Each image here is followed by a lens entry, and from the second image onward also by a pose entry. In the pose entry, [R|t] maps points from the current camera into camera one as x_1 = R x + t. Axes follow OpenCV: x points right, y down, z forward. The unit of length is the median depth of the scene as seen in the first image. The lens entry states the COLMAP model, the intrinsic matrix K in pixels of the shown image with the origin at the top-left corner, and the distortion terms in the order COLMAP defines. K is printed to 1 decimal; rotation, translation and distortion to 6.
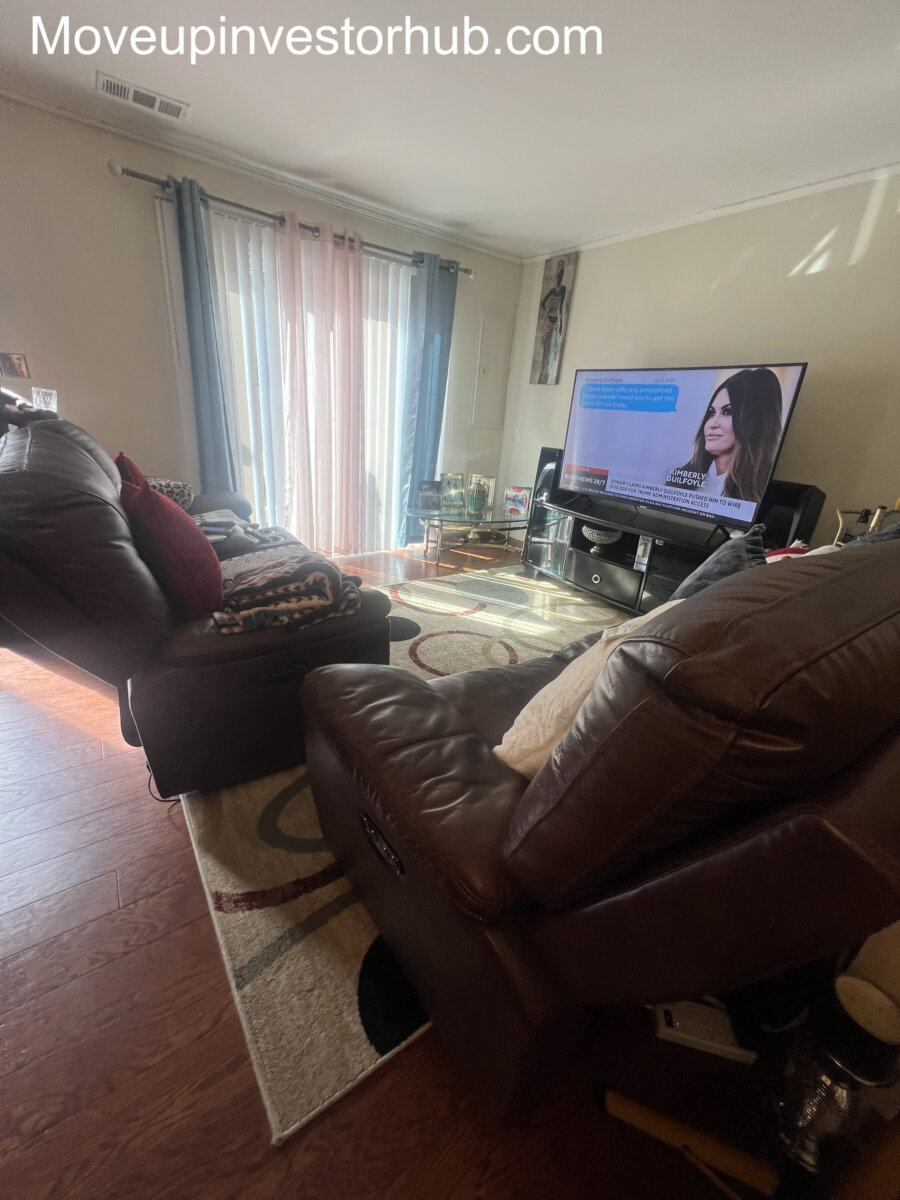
lens RADIAL K [[481.9, 0, 450.1], [0, 481.9, 599.9], [0, 0, 1]] dist [-0.001398, 0.000586]
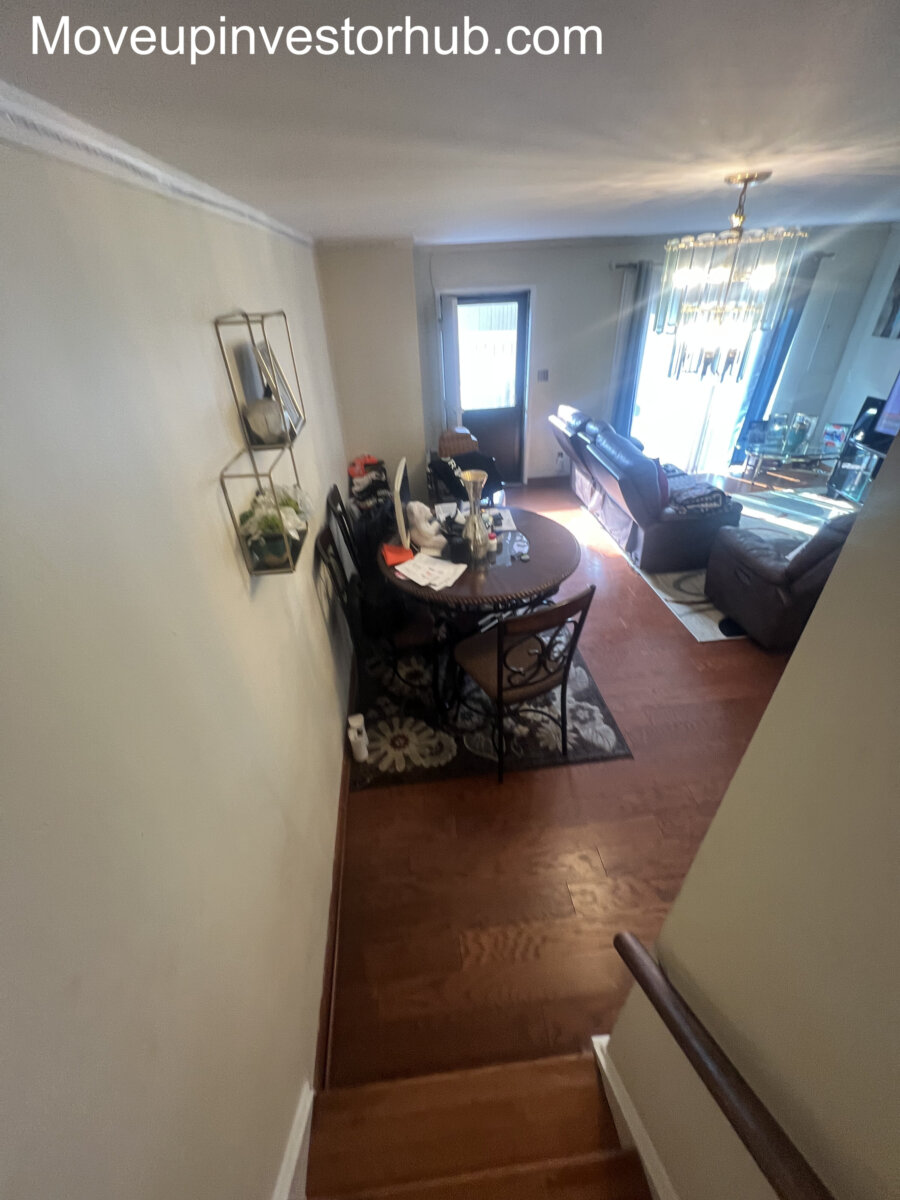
lens RADIAL K [[481.9, 0, 447.2], [0, 481.9, 597.8], [0, 0, 1]] dist [-0.001398, 0.000586]
pose [[0.862492, 0.179630, -0.473117, -0.069140], [-0.079202, 0.971277, 0.224383, 0.007319], [0.499834, -0.156057, 0.851946, -0.705566]]
